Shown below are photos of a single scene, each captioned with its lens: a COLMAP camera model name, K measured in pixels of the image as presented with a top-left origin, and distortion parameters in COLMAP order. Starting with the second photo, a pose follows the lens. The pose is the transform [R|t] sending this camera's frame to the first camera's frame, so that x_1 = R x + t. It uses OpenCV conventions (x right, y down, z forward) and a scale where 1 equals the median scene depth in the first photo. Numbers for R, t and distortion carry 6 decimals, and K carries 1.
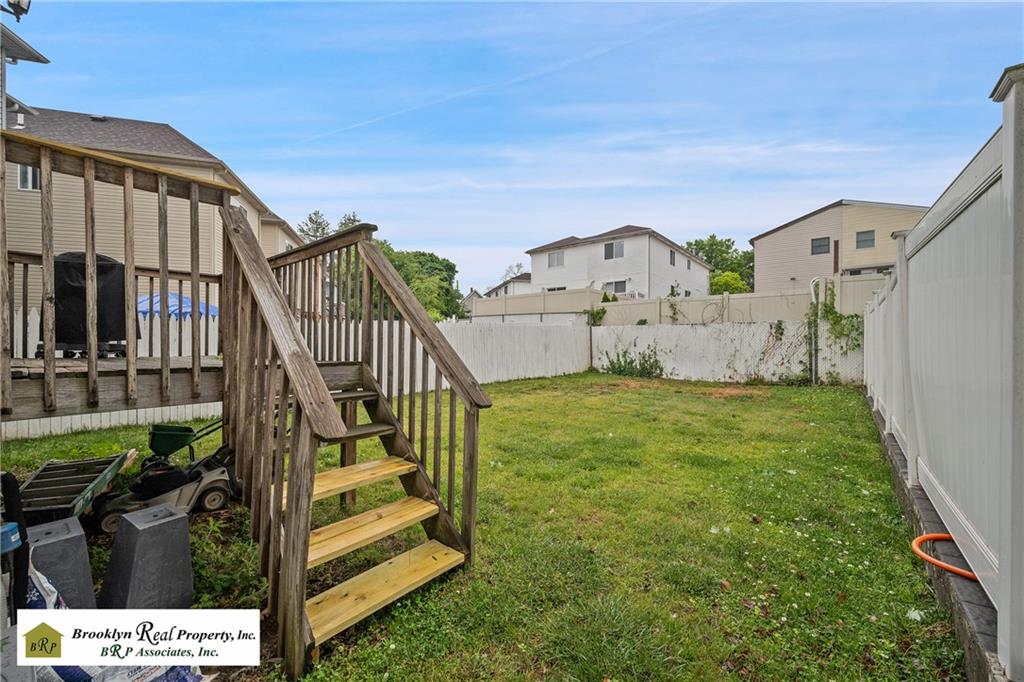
lens RADIAL K [[397.5, 0, 507.6], [0, 397.5, 338.4], [0, 0, 1]] dist [0.000311, 0.000034]
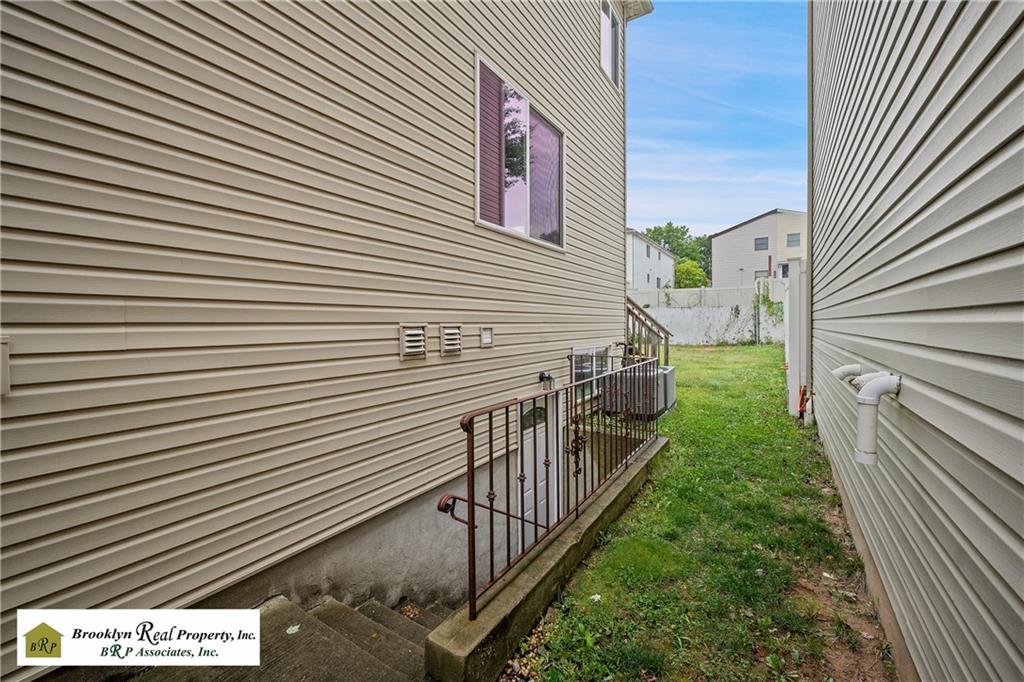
lens RADIAL K [[397.5, 0, 505.6], [0, 397.5, 317.9], [0, 0, 1]] dist [0.000311, 0.000034]
pose [[0.995773, -0.008817, 0.091428, -0.348754], [0.009023, 0.999958, -0.001838, 0.000279], [-0.091408, 0.002655, 0.995810, -0.453998]]
